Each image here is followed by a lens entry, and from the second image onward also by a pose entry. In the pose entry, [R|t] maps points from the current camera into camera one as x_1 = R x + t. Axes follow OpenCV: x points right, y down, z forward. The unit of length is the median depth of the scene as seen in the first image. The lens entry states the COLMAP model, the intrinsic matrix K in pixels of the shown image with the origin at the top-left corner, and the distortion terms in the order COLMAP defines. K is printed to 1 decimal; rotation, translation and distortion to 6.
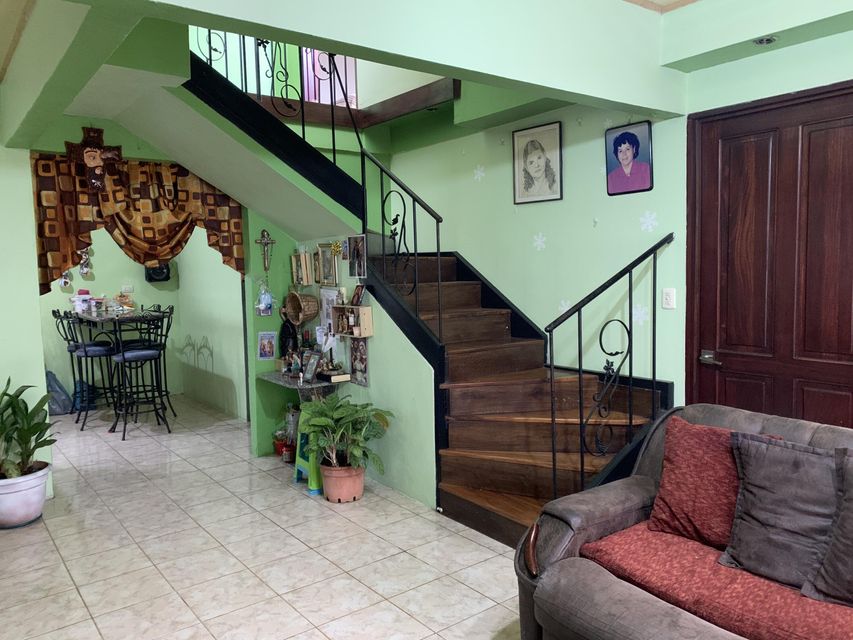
lens RADIAL K [[655.9, 0, 424.1], [0, 655.9, 311.0], [0, 0, 1]] dist [0.036026, -0.039908]
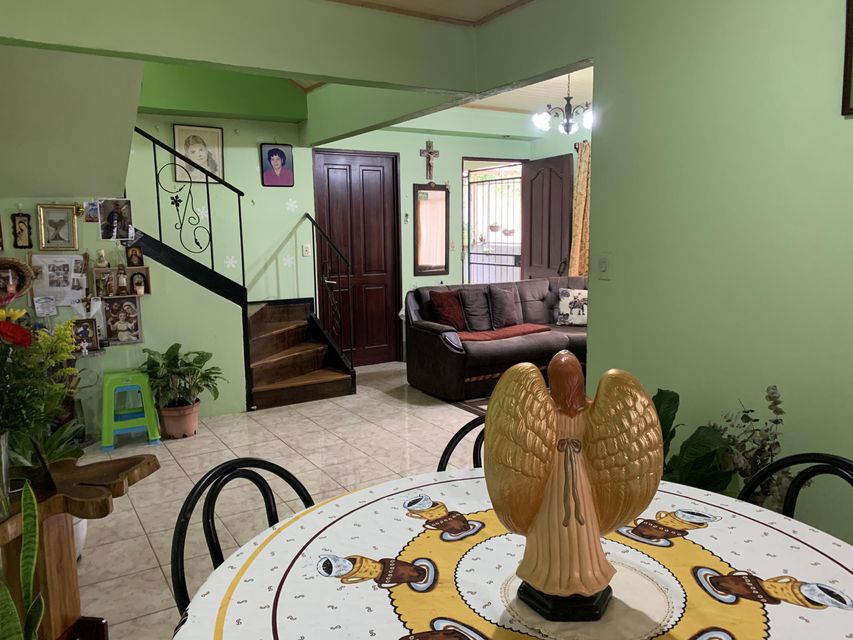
lens RADIAL K [[655.9, 0, 420.7], [0, 655.9, 326.1], [0, 0, 1]] dist [0.036026, -0.039908]
pose [[0.088056, -0.121560, 0.988670, -1.279543], [0.087383, 0.989642, 0.113897, 0.007448], [-0.992275, 0.076364, 0.097766, 0.508725]]
